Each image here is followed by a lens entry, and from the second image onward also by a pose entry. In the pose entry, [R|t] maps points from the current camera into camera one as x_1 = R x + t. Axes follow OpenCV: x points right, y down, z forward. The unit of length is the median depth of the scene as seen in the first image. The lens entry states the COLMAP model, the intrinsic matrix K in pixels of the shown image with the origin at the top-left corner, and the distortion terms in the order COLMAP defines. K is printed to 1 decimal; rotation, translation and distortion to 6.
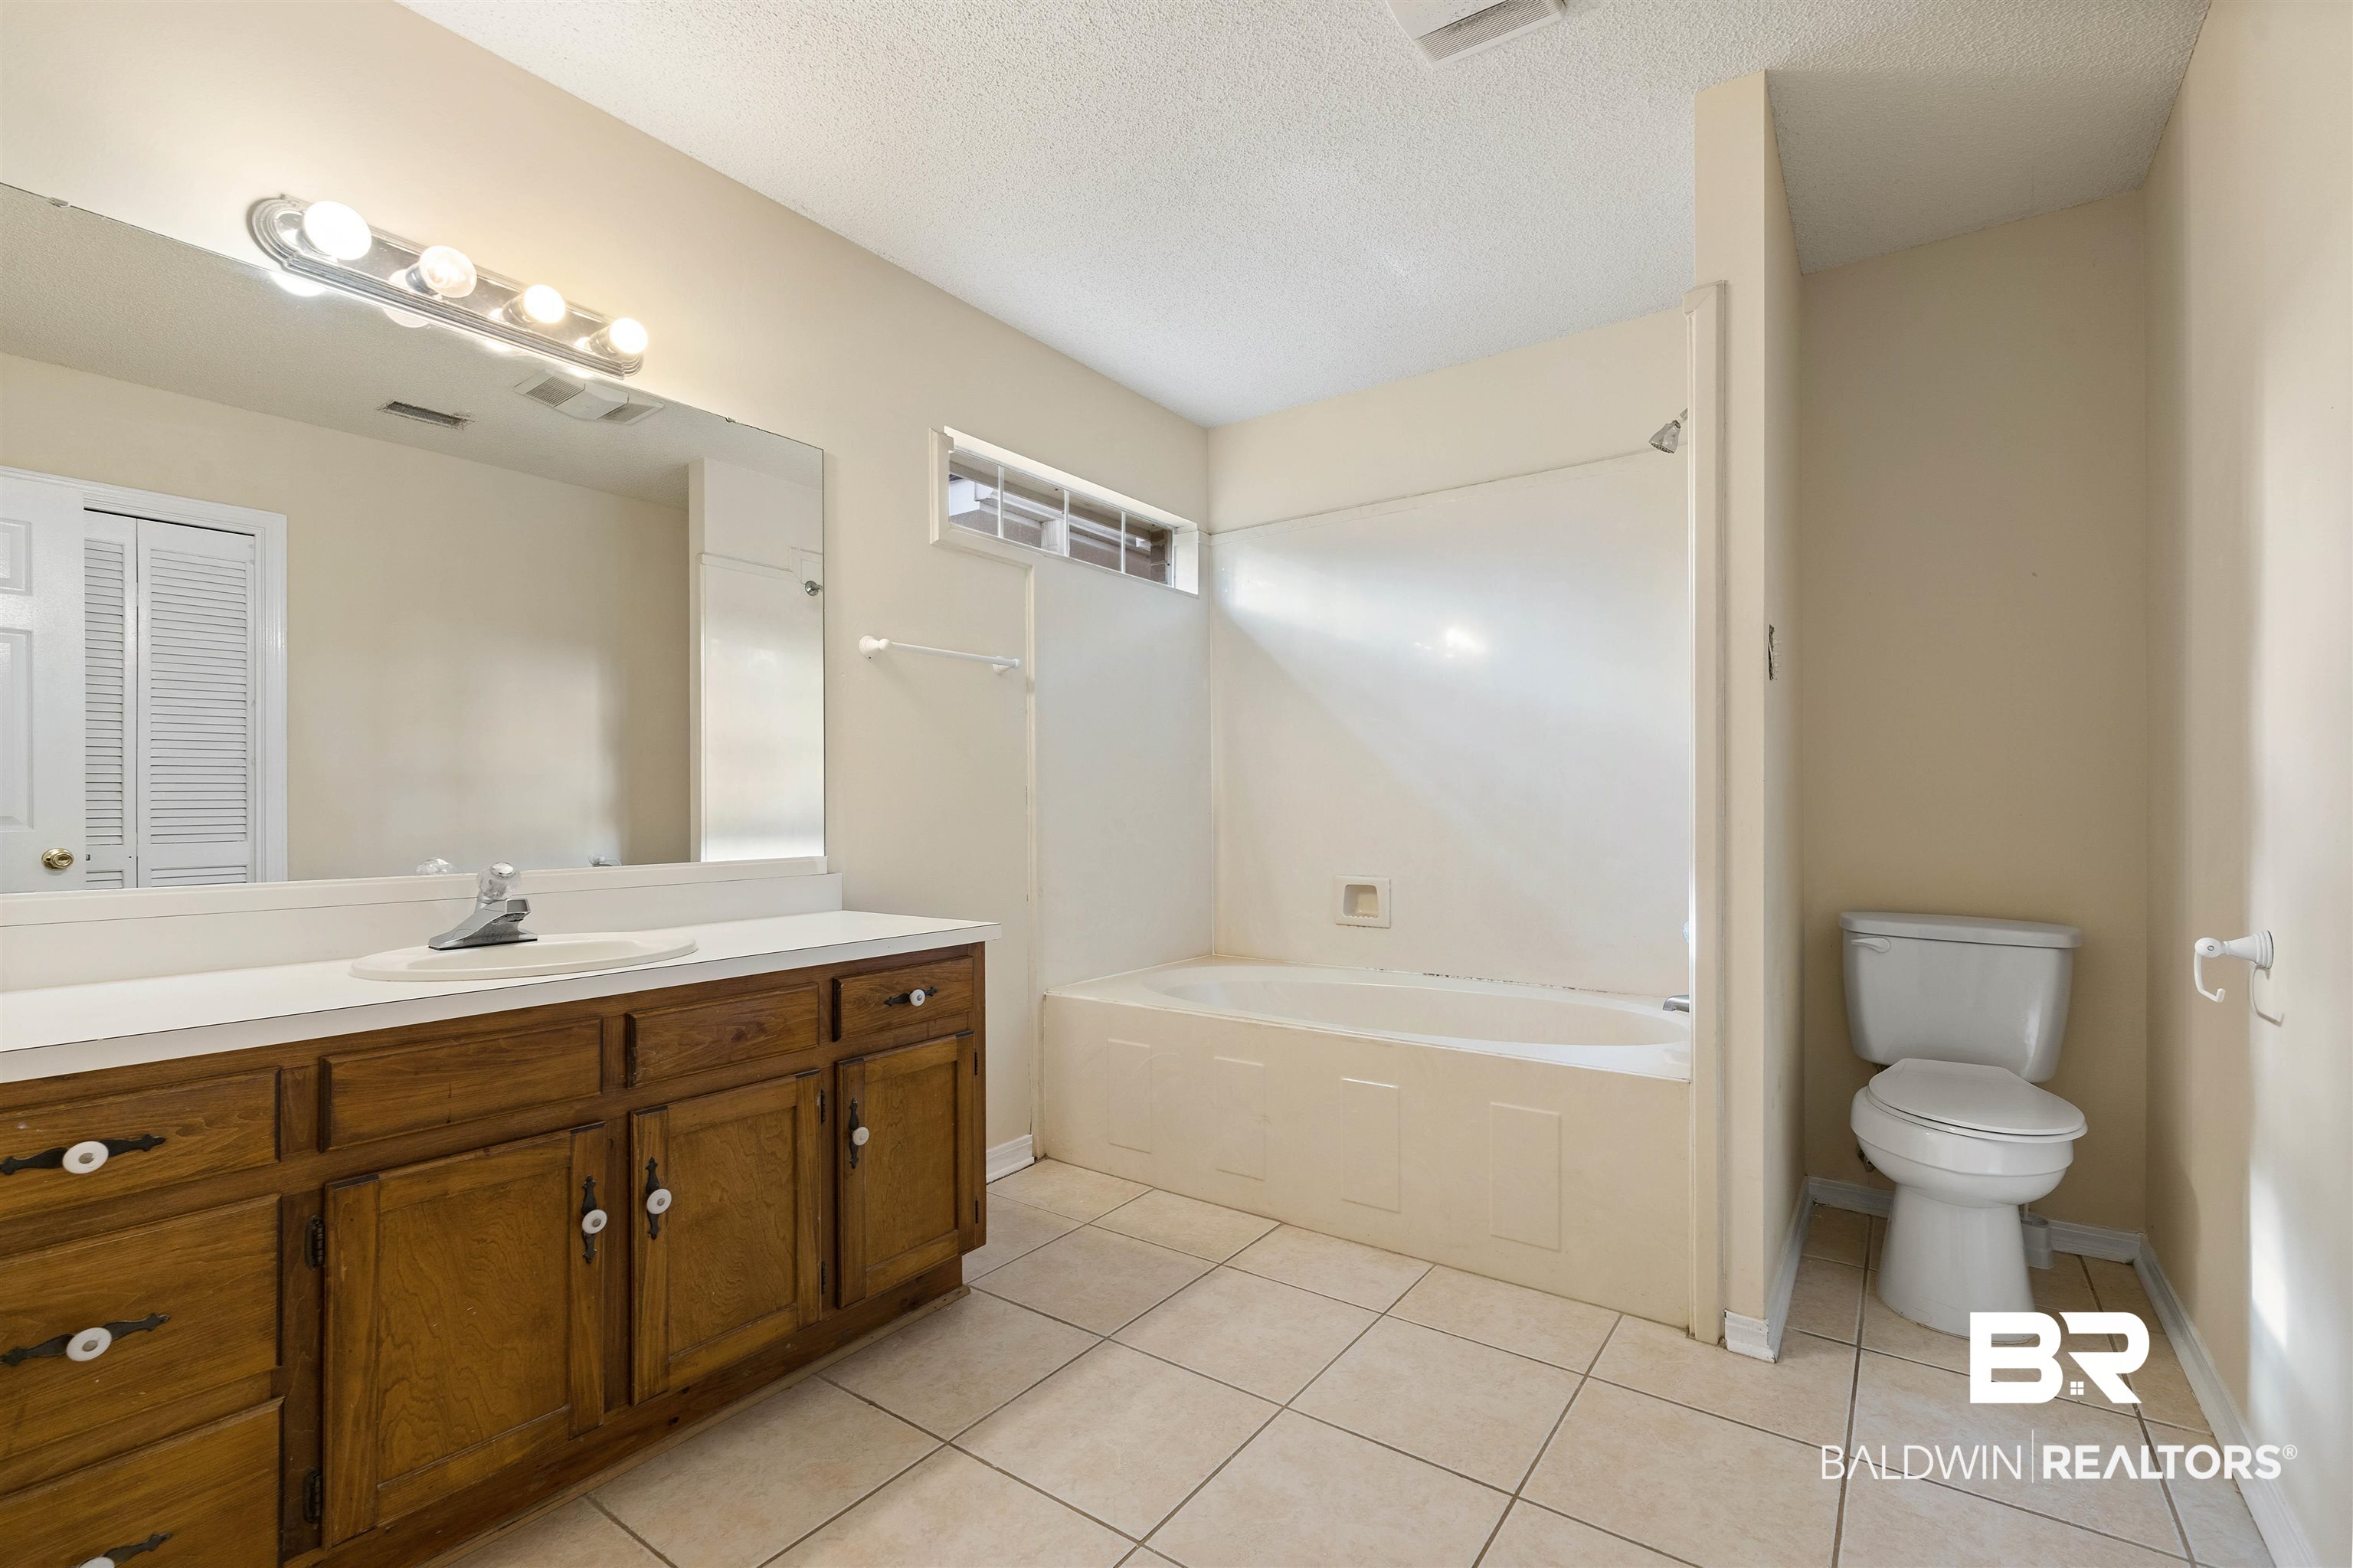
lens RADIAL K [[1019.8, 0, 1204.4], [0, 1019.8, 780.5], [0, 0, 1]] dist [-0.001502, 0.000058]
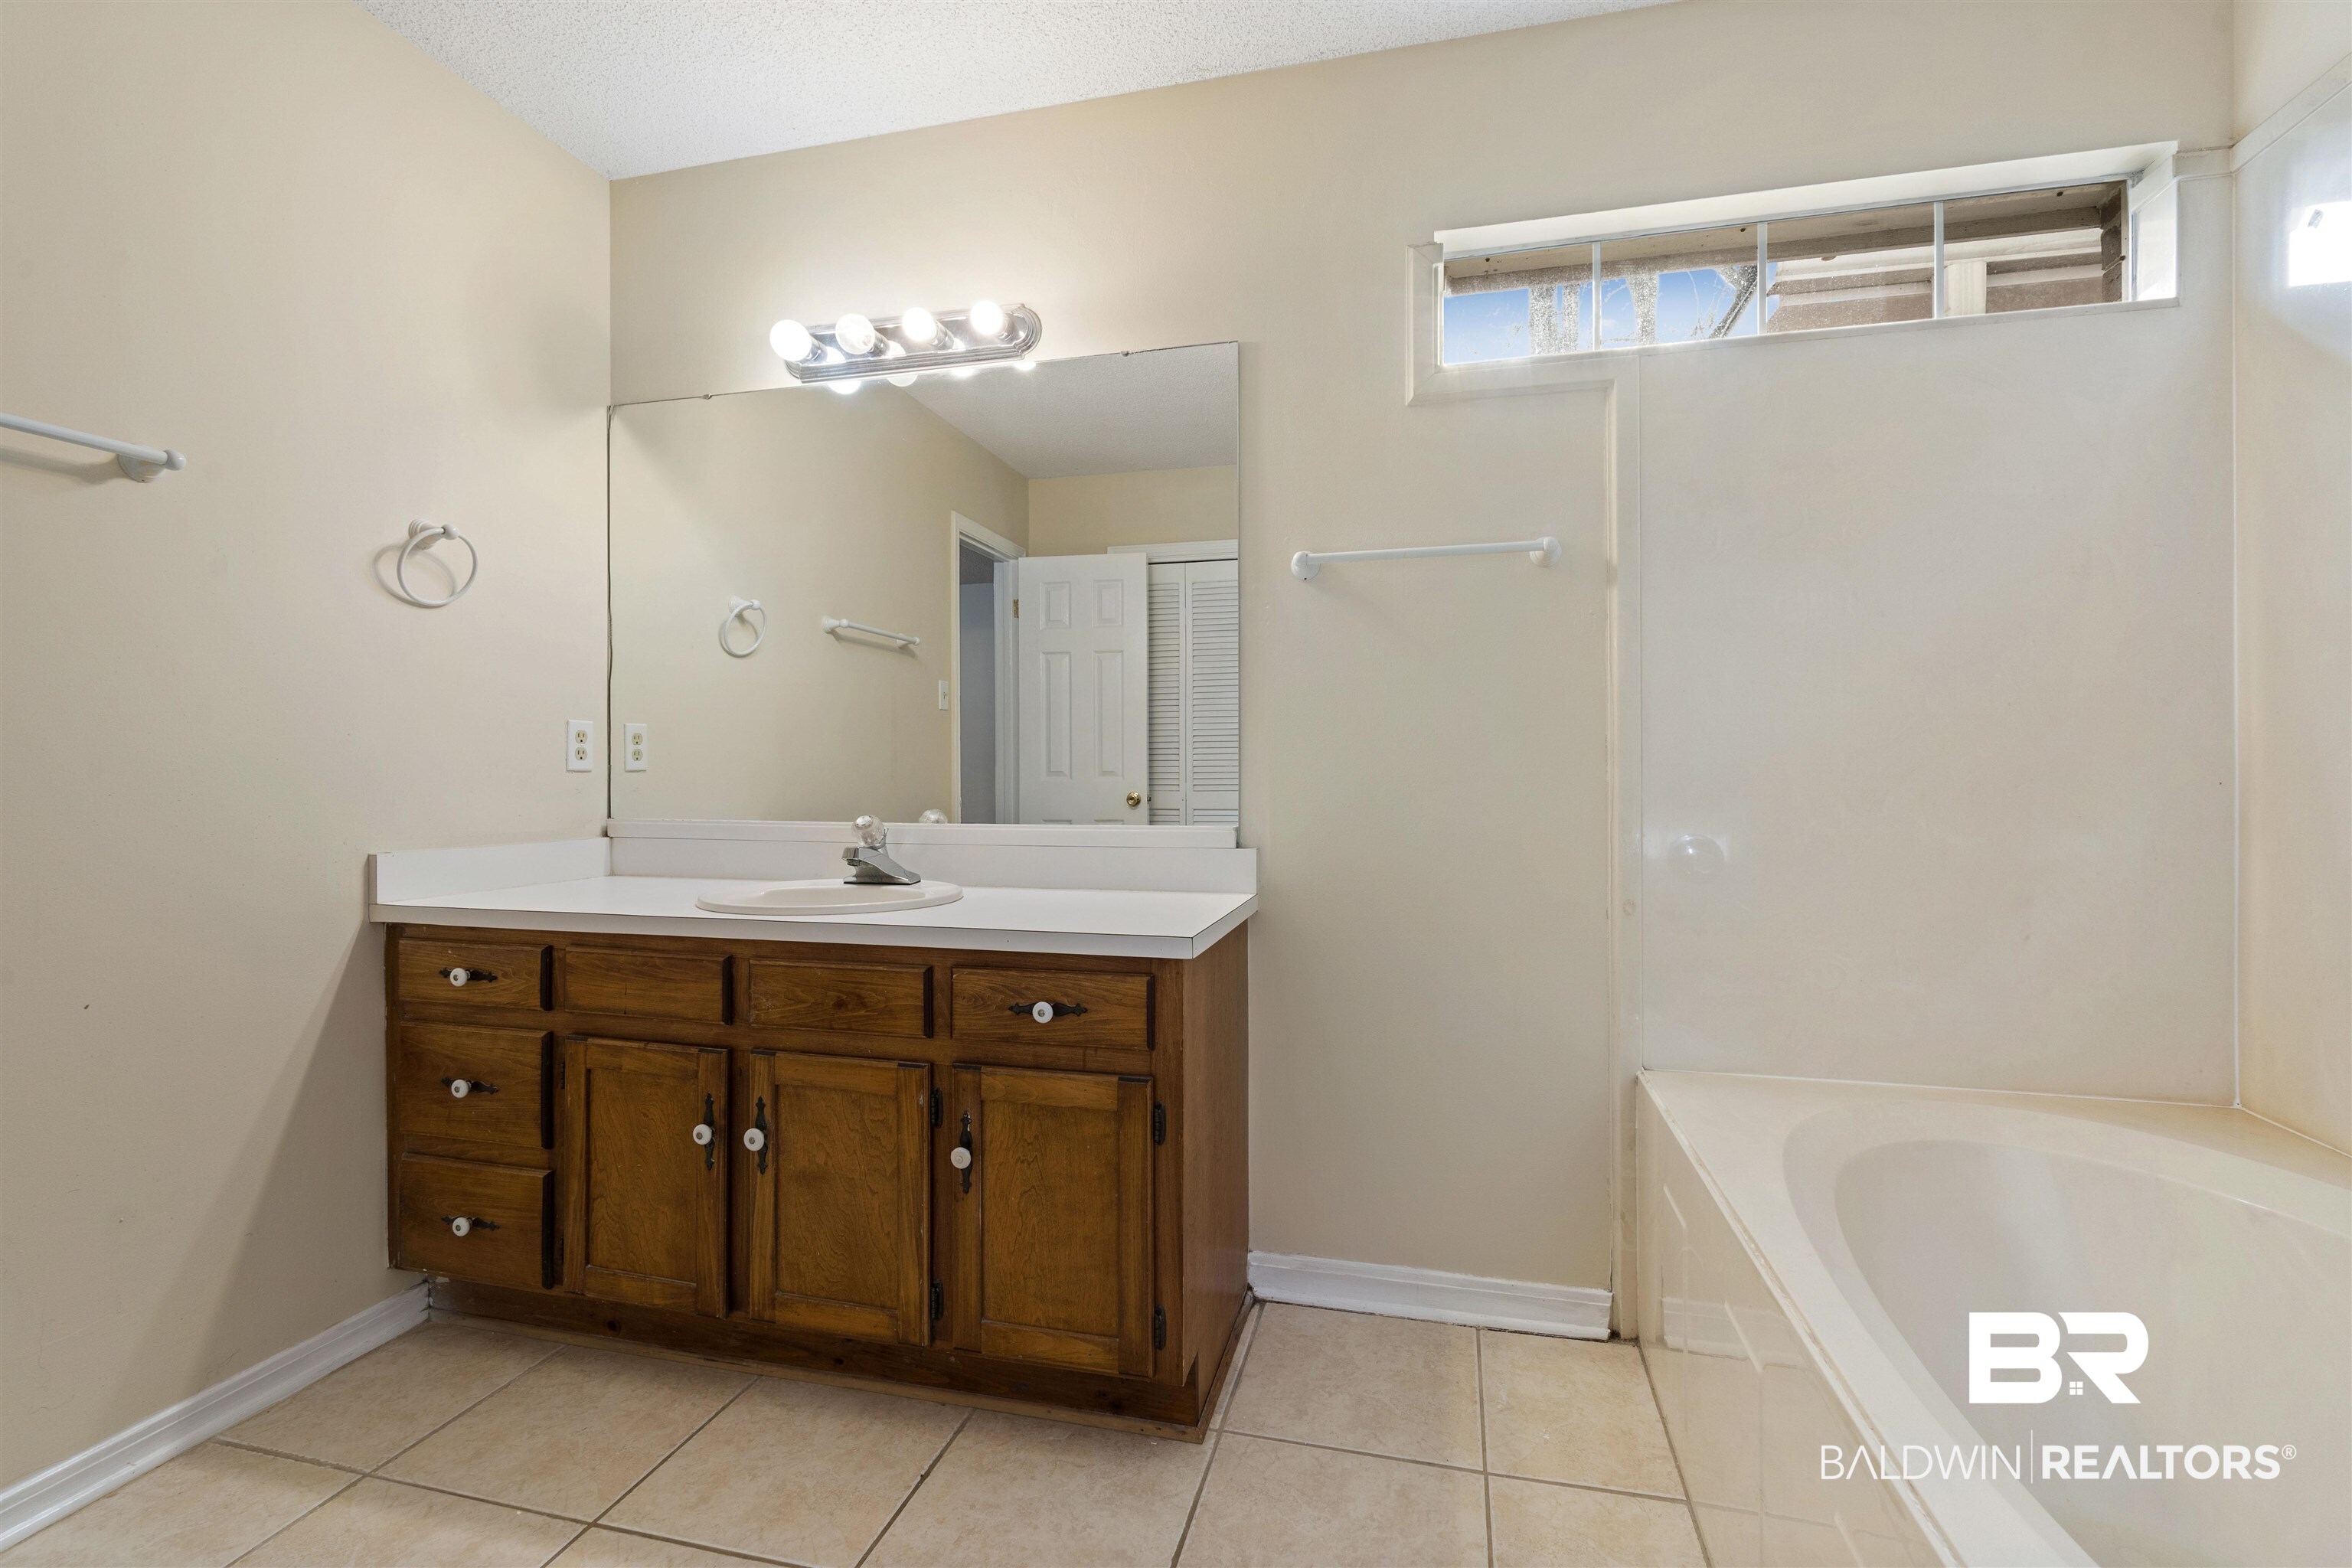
lens RADIAL K [[1028.3, 0, 1187.4], [0, 1028.3, 751.5], [0, 0, 1]] dist [-0.002837, -0.000084]
pose [[0.358894, -0.011054, -0.933313, 0.547001], [0.024978, 0.999686, -0.002235, 0.018474], [0.933044, -0.022510, 0.359058, 0.903028]]
